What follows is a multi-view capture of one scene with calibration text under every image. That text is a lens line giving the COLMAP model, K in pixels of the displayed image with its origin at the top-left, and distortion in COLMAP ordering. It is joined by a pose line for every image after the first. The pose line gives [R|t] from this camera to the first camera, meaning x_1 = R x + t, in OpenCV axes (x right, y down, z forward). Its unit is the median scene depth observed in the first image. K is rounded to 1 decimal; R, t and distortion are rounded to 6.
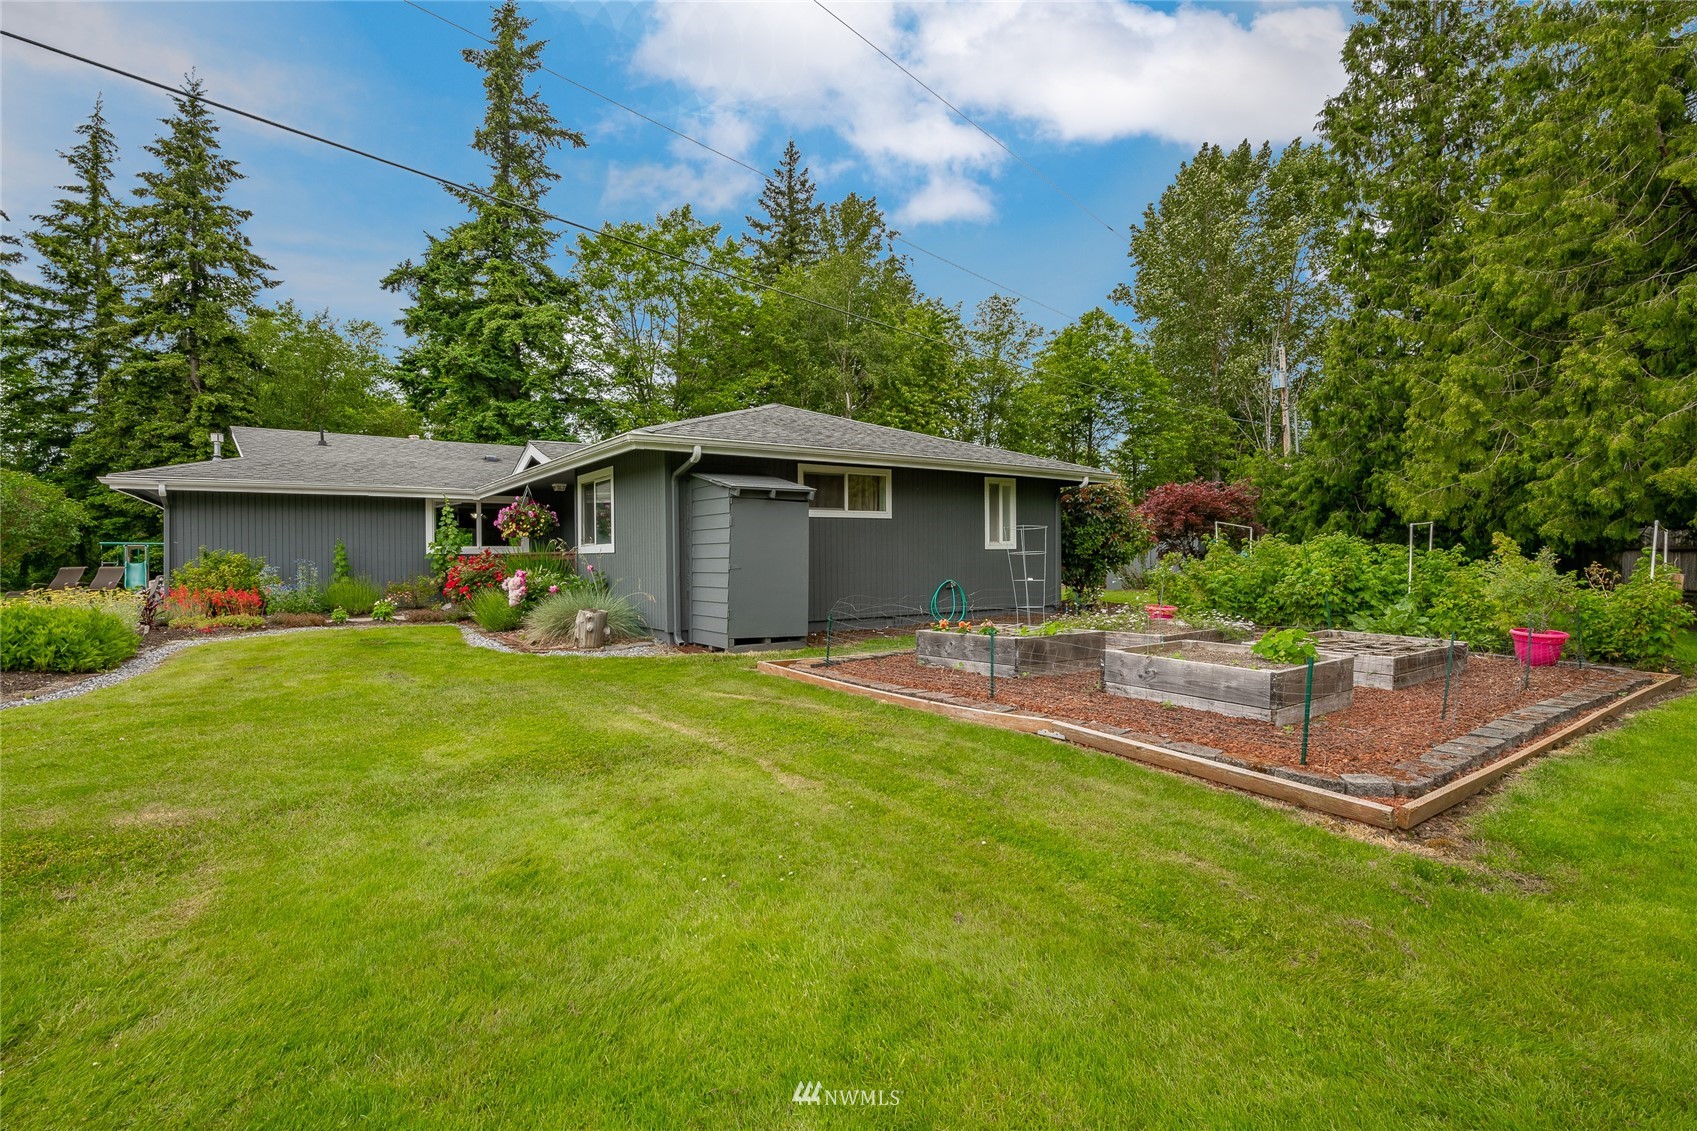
lens RADIAL K [[786.6, 0, 845.0], [0, 786.6, 567.8], [0, 0, 1]] dist [-0.003380, -0.000985]
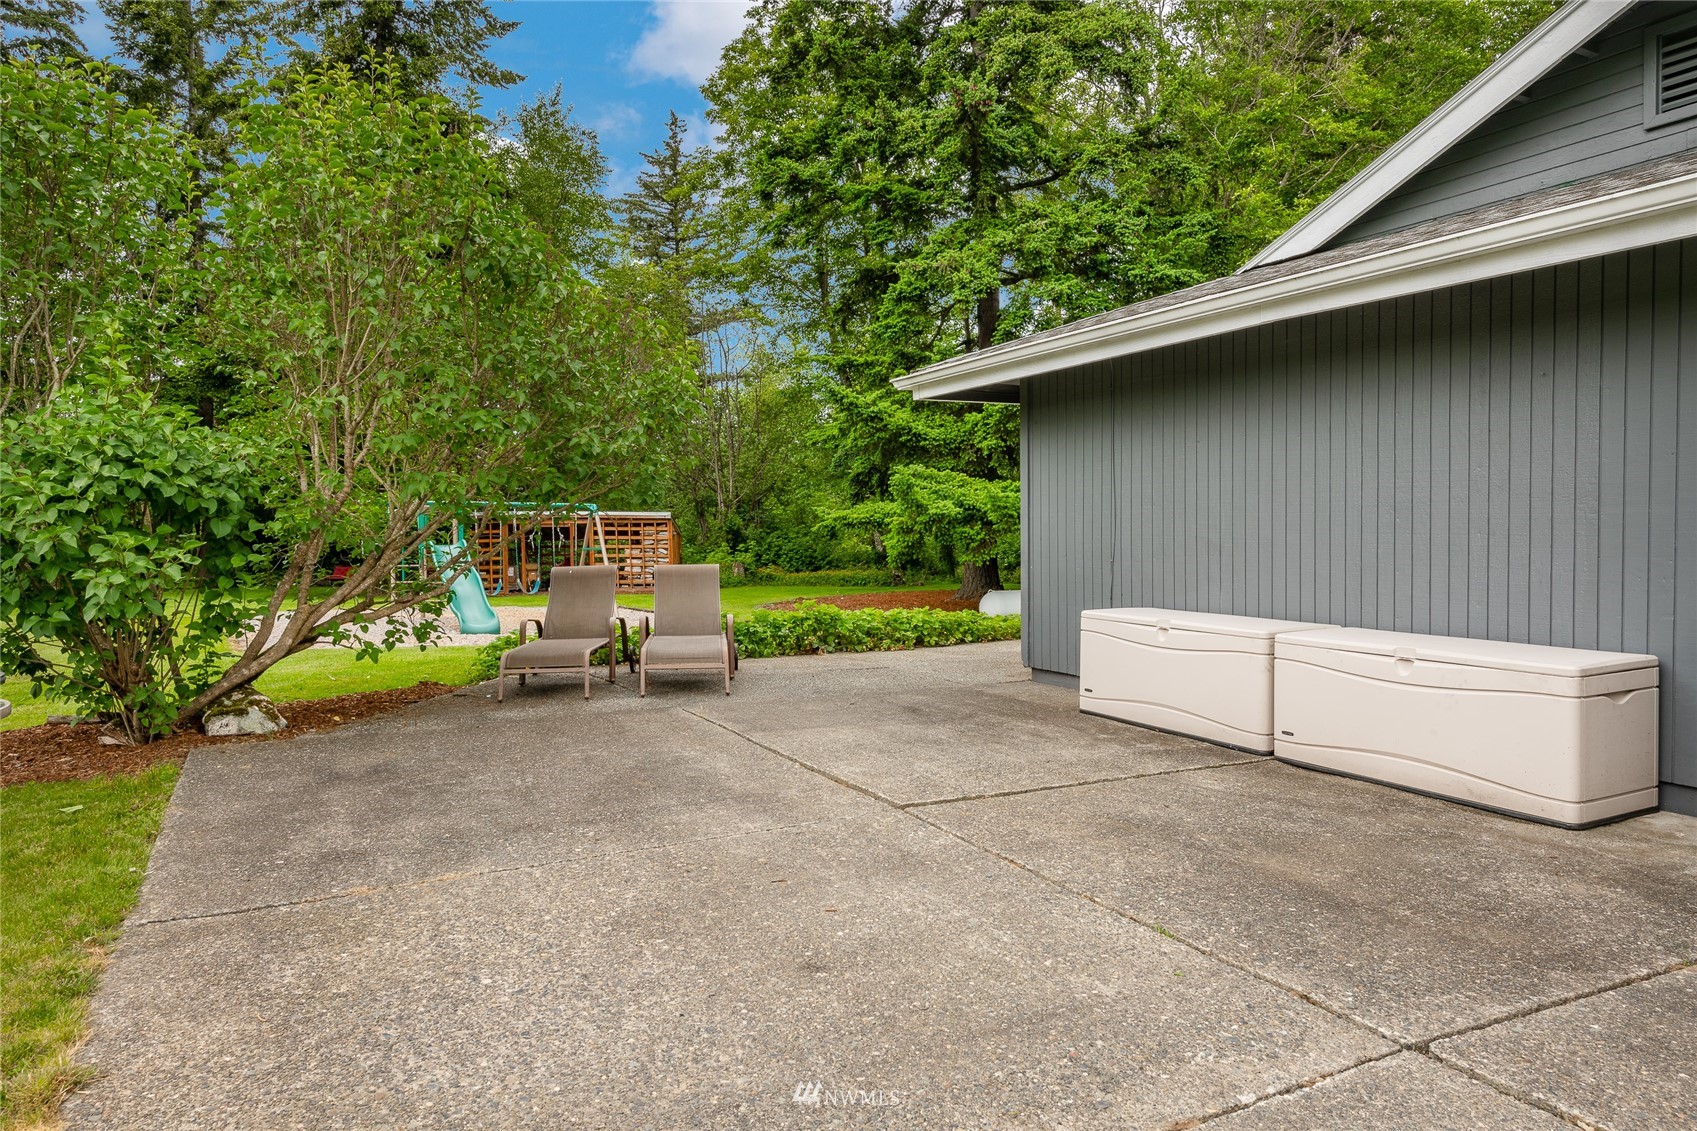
lens RADIAL K [[1122.6, 0, 839.3], [0, 1122.6, 564.0], [0, 0, 1]] dist [0.016223, -0.005708]
pose [[0.988403, 0.002091, -0.151838, -0.888900], [0.001103, 0.999780, 0.020946, -0.011687], [0.151848, -0.020871, 0.988183, 0.595205]]
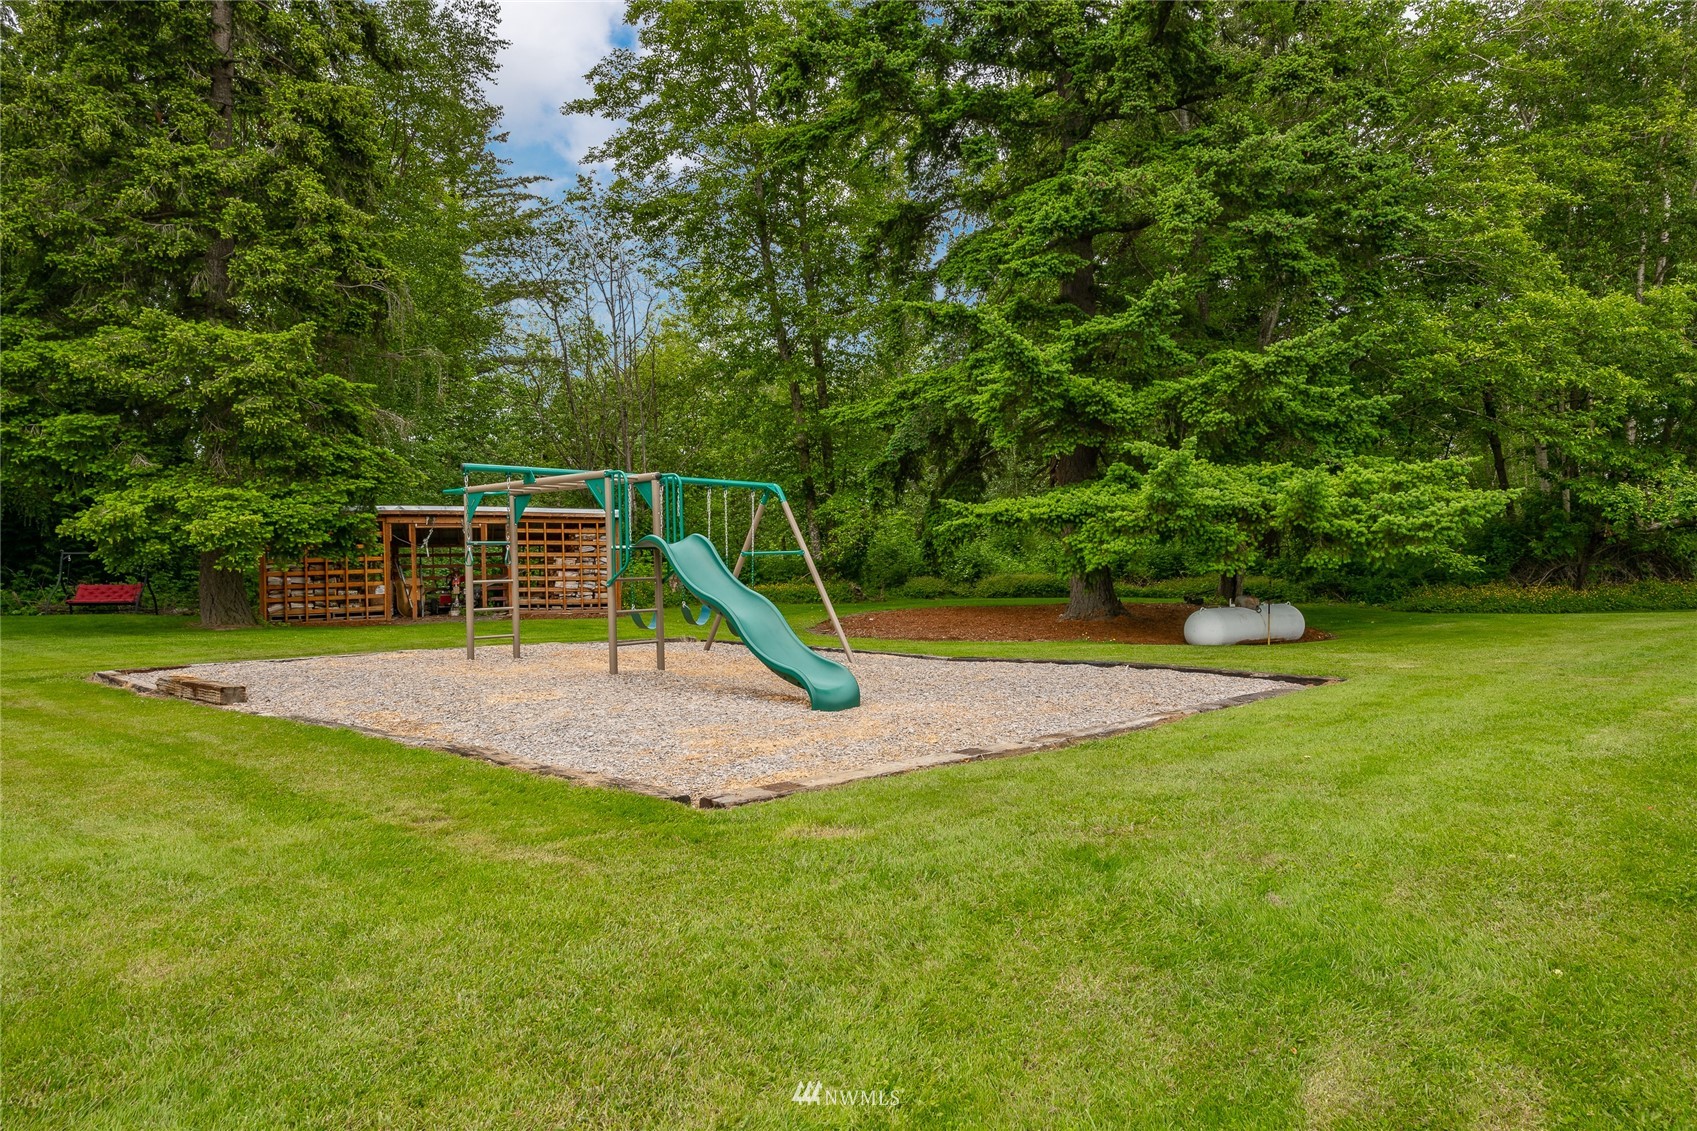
lens RADIAL K [[1122.6, 0, 842.1], [0, 1122.6, 562.1], [0, 0, 1]] dist [0.016223, -0.005708]
pose [[0.990998, -0.003943, 0.133821, -1.372025], [0.002681, 0.999950, 0.009608, -0.005056], [-0.133853, -0.009162, 0.990959, 0.956662]]
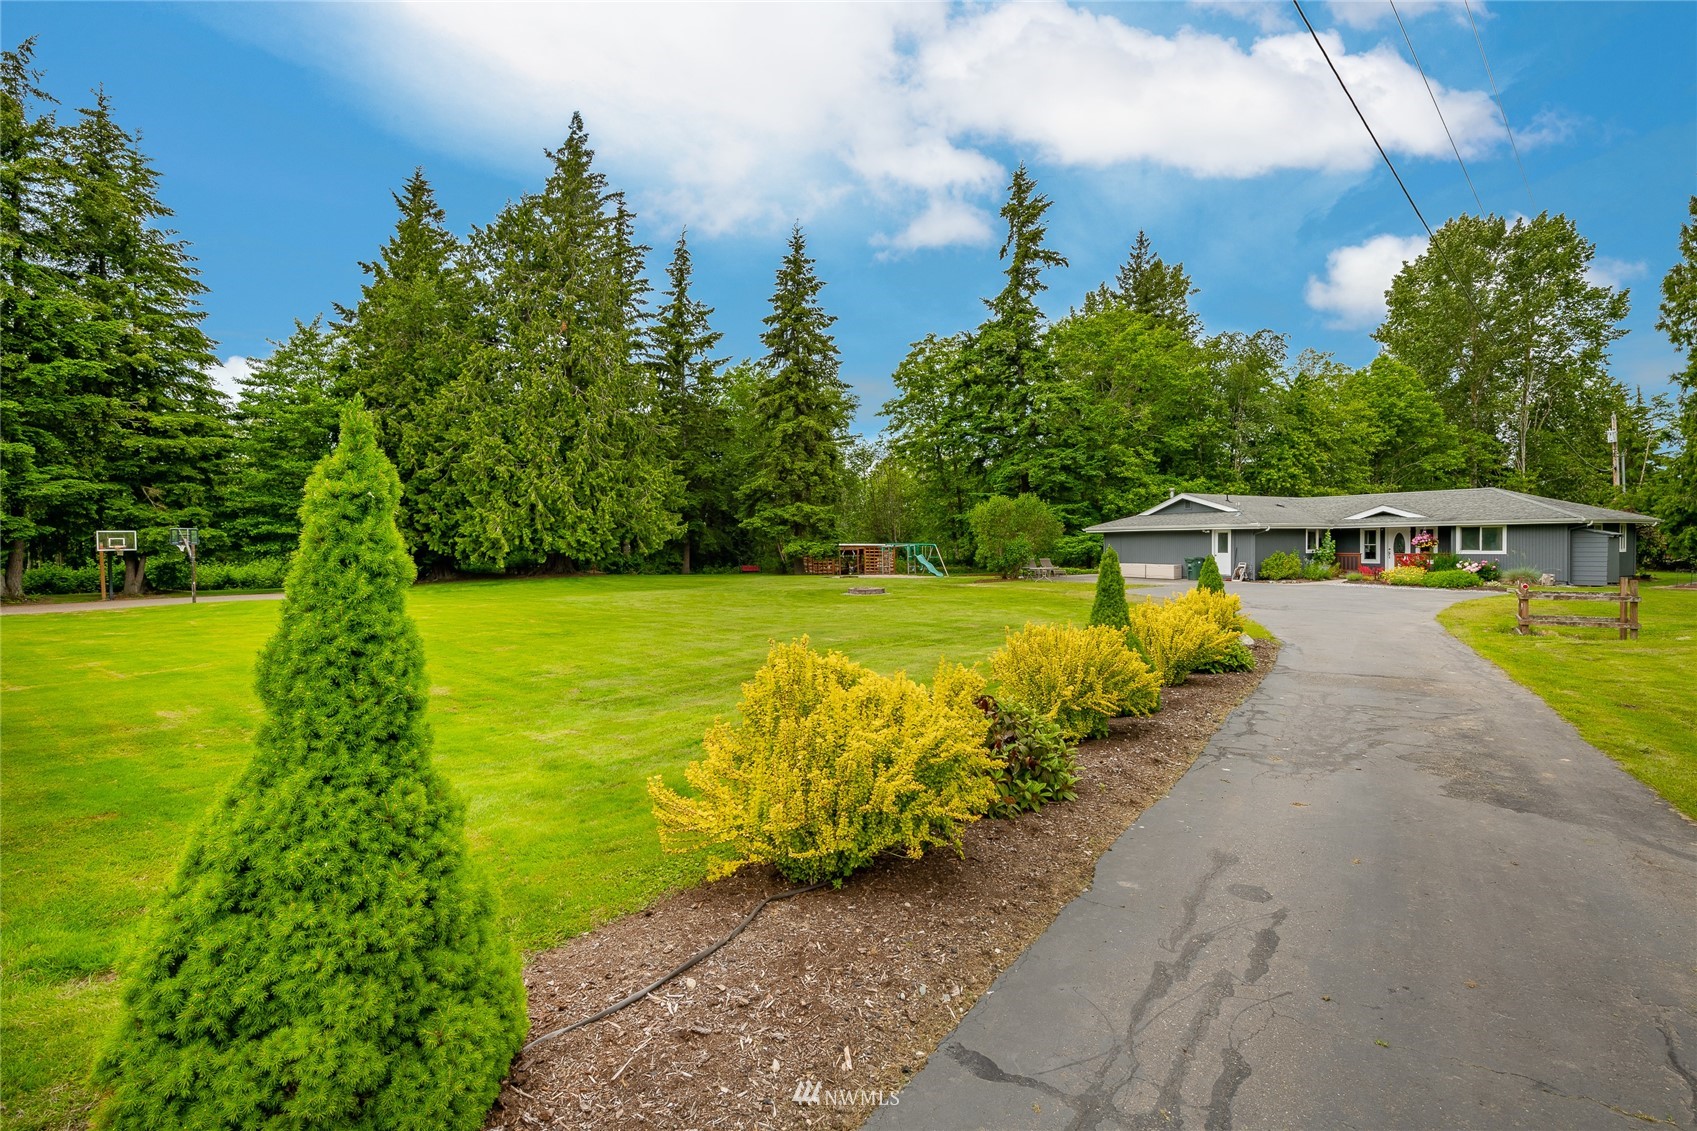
lens RADIAL K [[807.3, 0, 842.4], [0, 807.3, 570.0], [0, 0, 1]] dist [-0.003376, -0.001139]
pose [[0.997479, -0.000319, -0.070955, -1.440502], [0.001563, 0.999846, 0.017479, -0.009860], [0.070939, -0.017546, 0.997326, -1.174817]]
